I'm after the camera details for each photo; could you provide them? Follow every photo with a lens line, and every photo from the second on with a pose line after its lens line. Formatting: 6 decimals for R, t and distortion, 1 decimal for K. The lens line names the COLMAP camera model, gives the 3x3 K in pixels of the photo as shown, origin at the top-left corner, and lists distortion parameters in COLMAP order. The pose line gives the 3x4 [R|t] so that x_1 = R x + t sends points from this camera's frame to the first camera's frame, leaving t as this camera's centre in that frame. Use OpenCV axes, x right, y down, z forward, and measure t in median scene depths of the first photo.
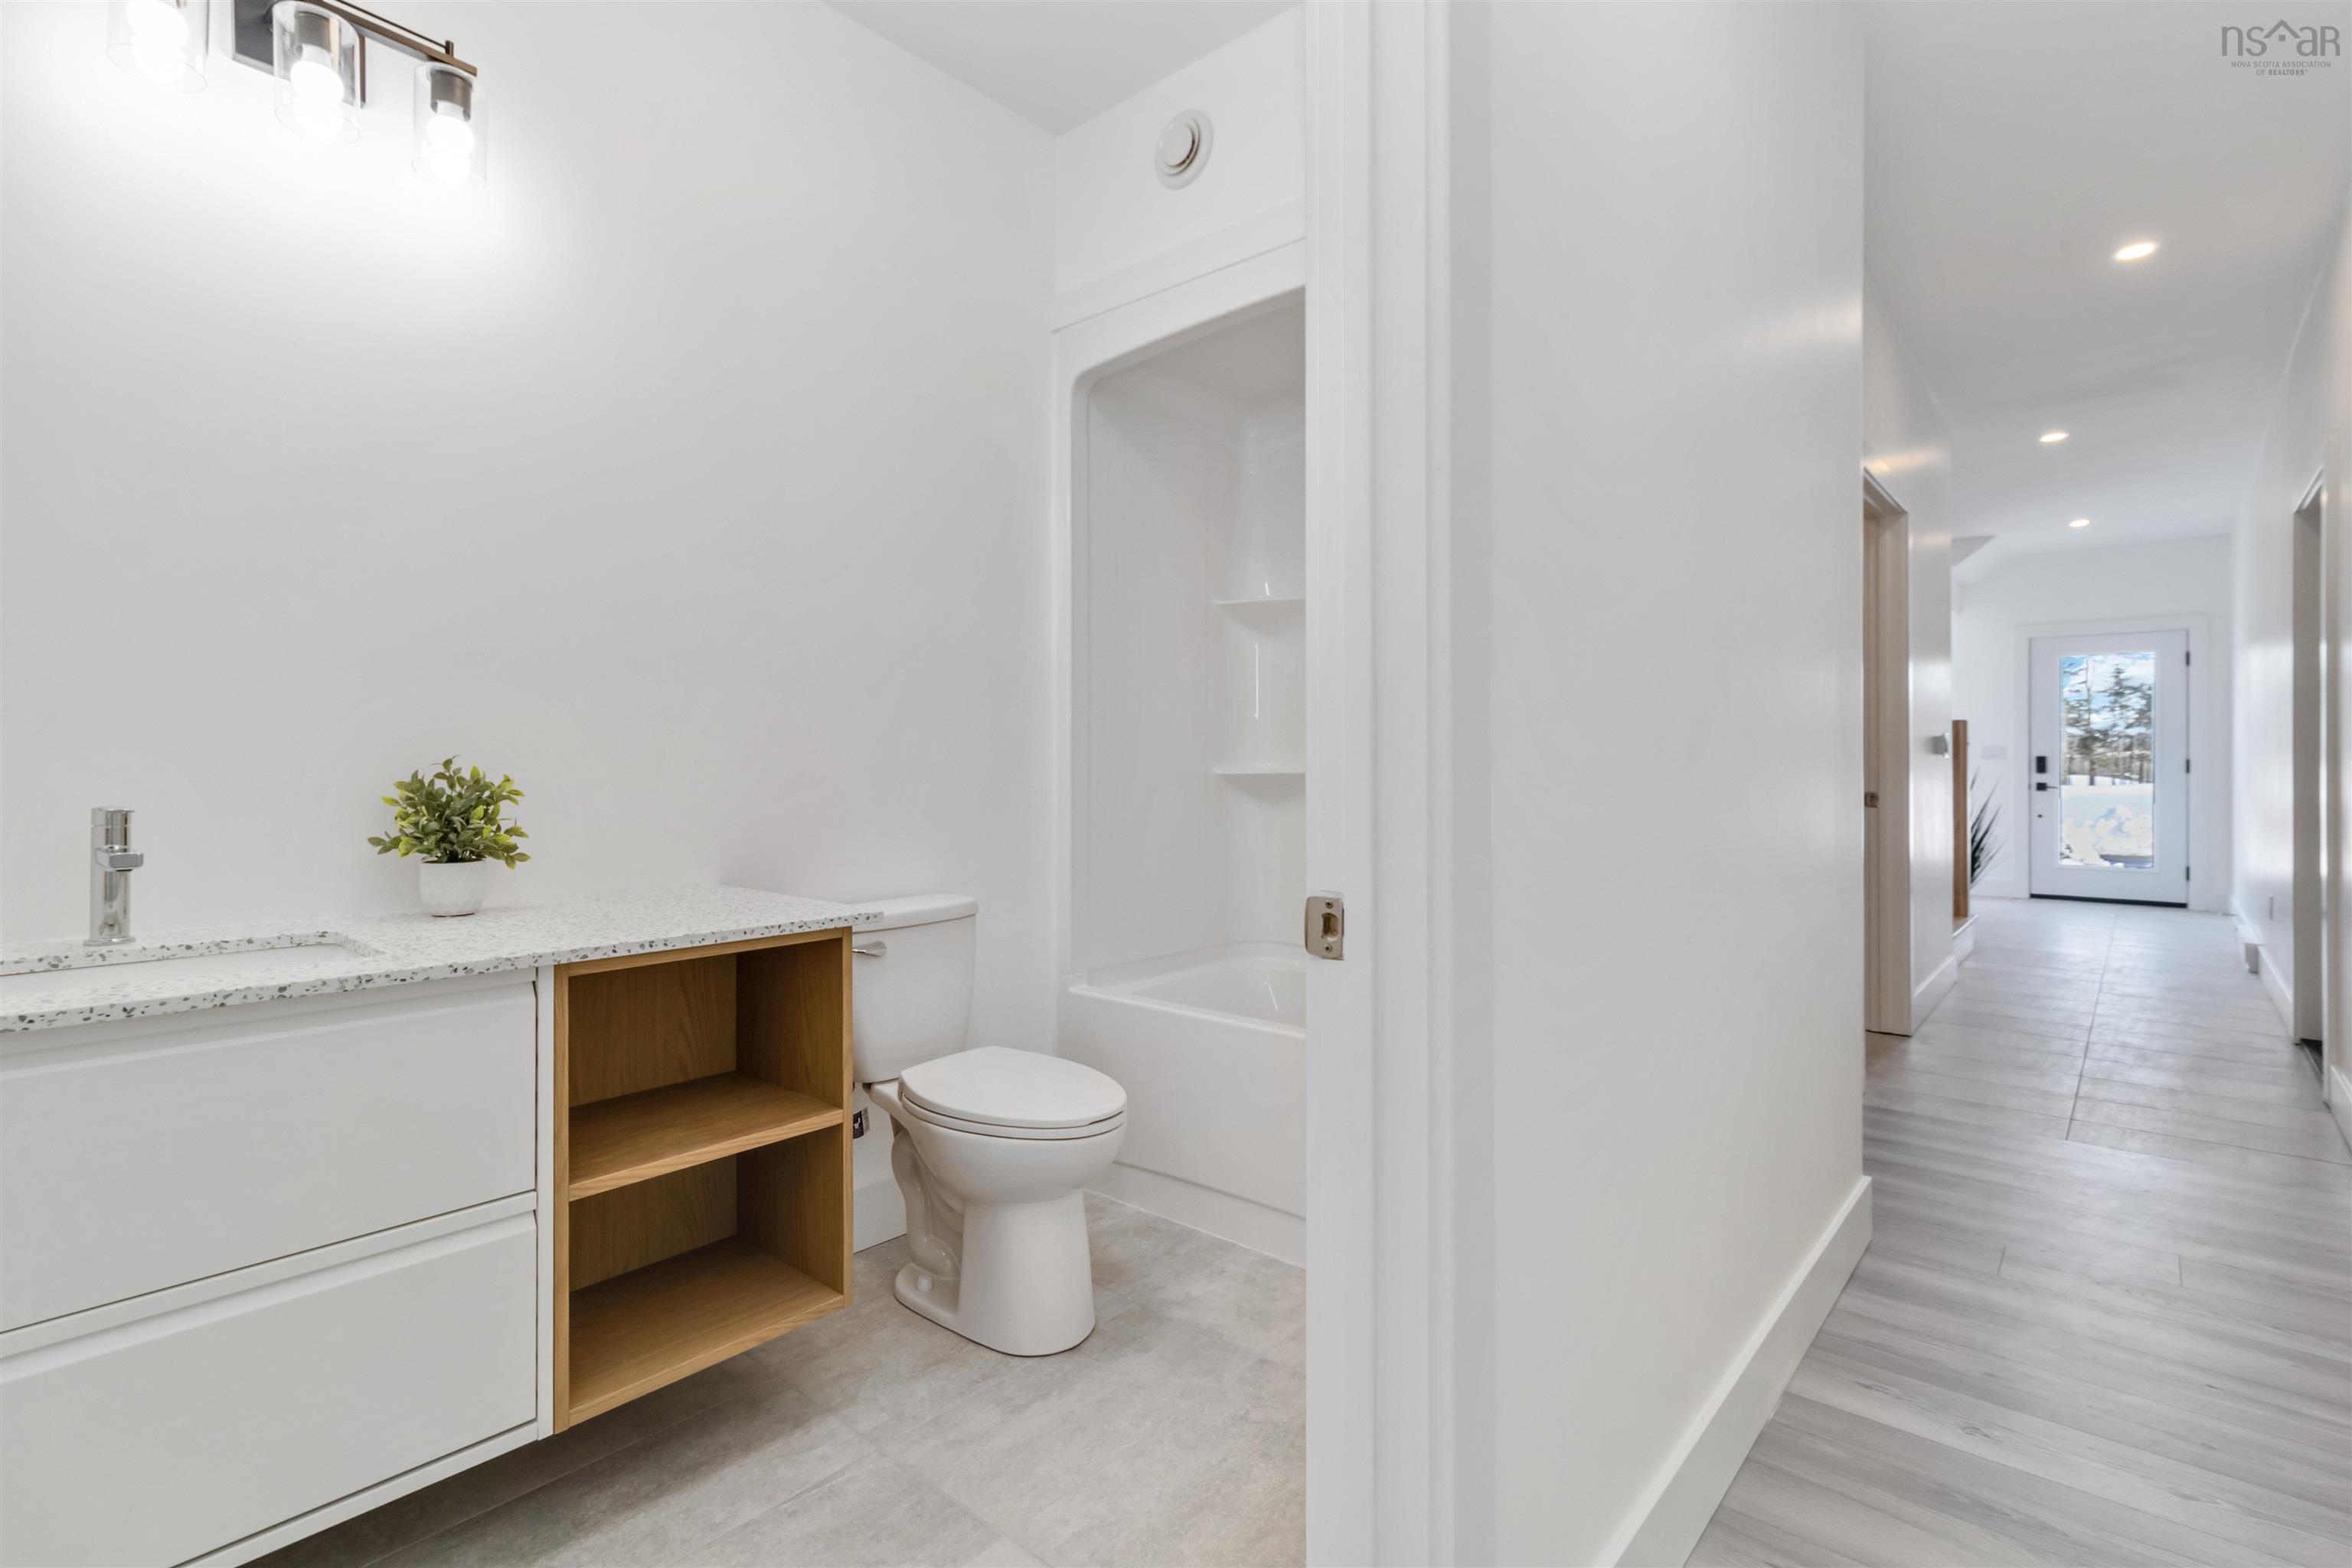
lens RADIAL K [[1108.7, 0, 1170.7], [0, 1108.7, 762.7], [0, 0, 1]] dist [0.000926, -0.001211]
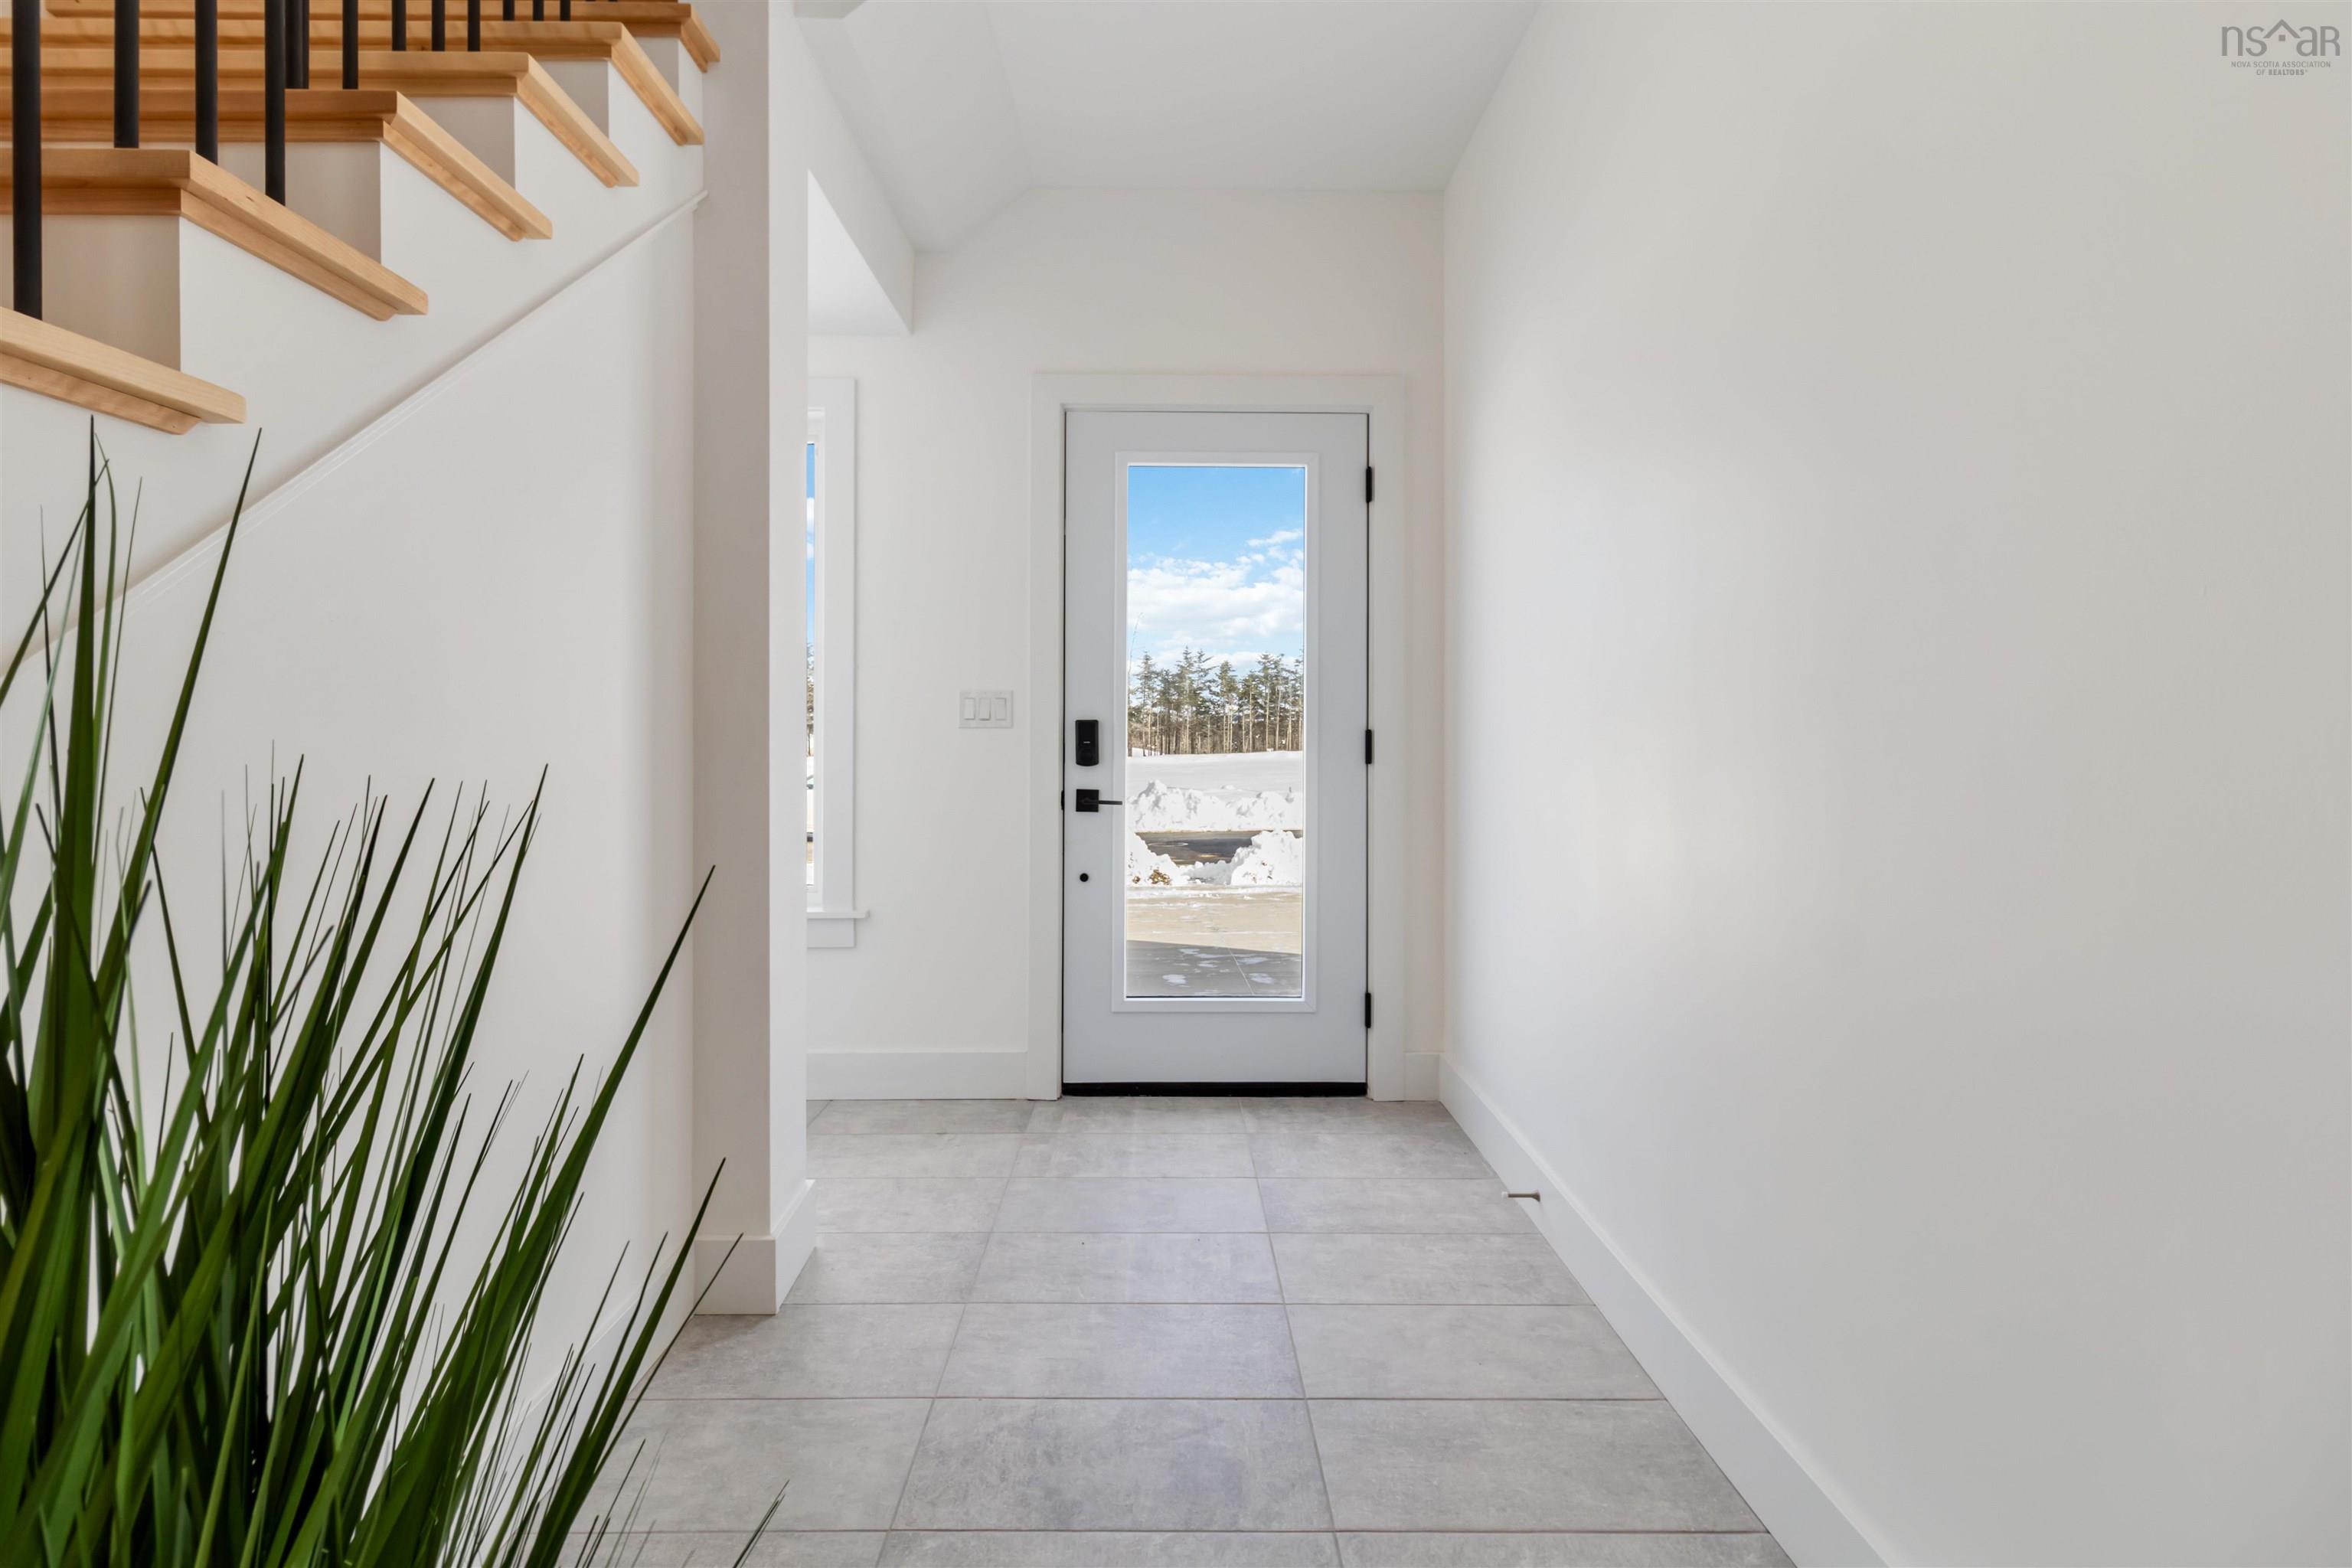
lens RADIAL K [[1126.6, 0, 1174.9], [0, 1126.6, 740.6], [0, 0, 1]] dist [0.001182, 0.001376]
pose [[0.741095, 0.000579, 0.671400, 0.487764], [-0.004271, 0.999983, 0.003852, -0.000524], [-0.671387, -0.005722, 0.741085, 0.617020]]
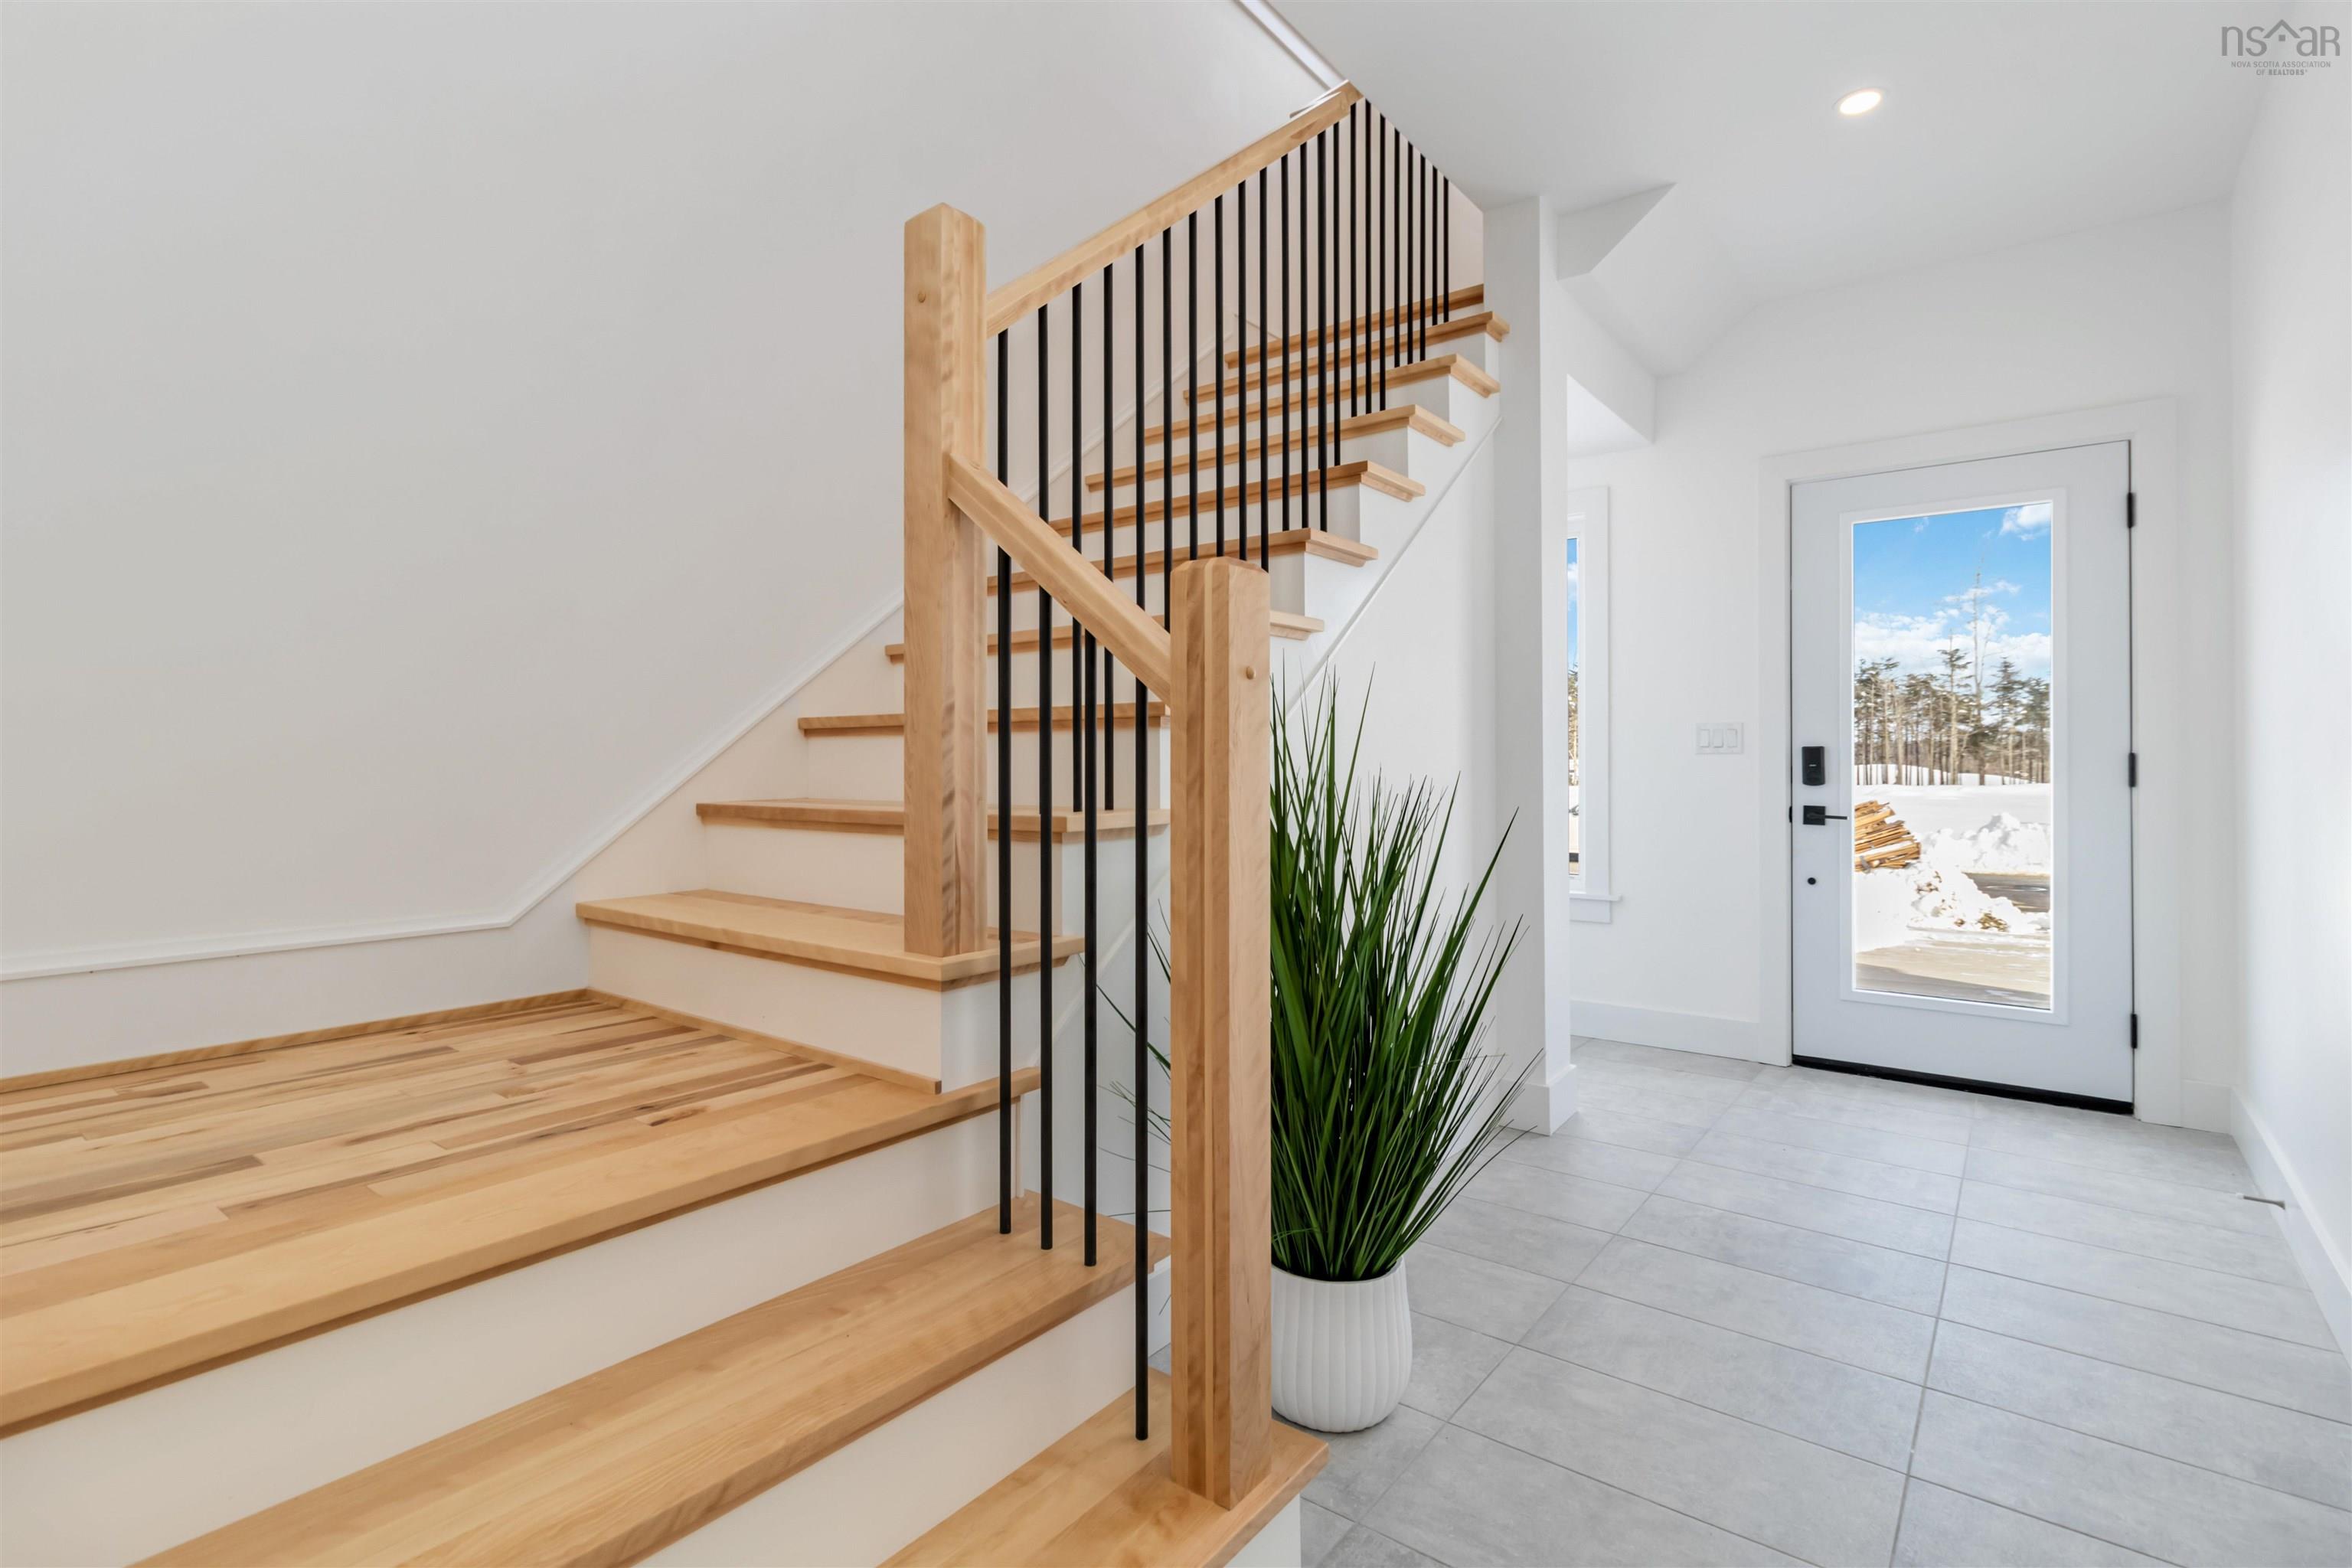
lens RADIAL K [[1126.6, 0, 1174.9], [0, 1126.6, 740.6], [0, 0, 1]] dist [0.001182, 0.001376]
pose [[0.997556, 0.002546, 0.069822, 0.442895], [-0.001376, 0.999858, -0.016802, -0.000357], [-0.069855, 0.016665, 0.997418, 0.503389]]
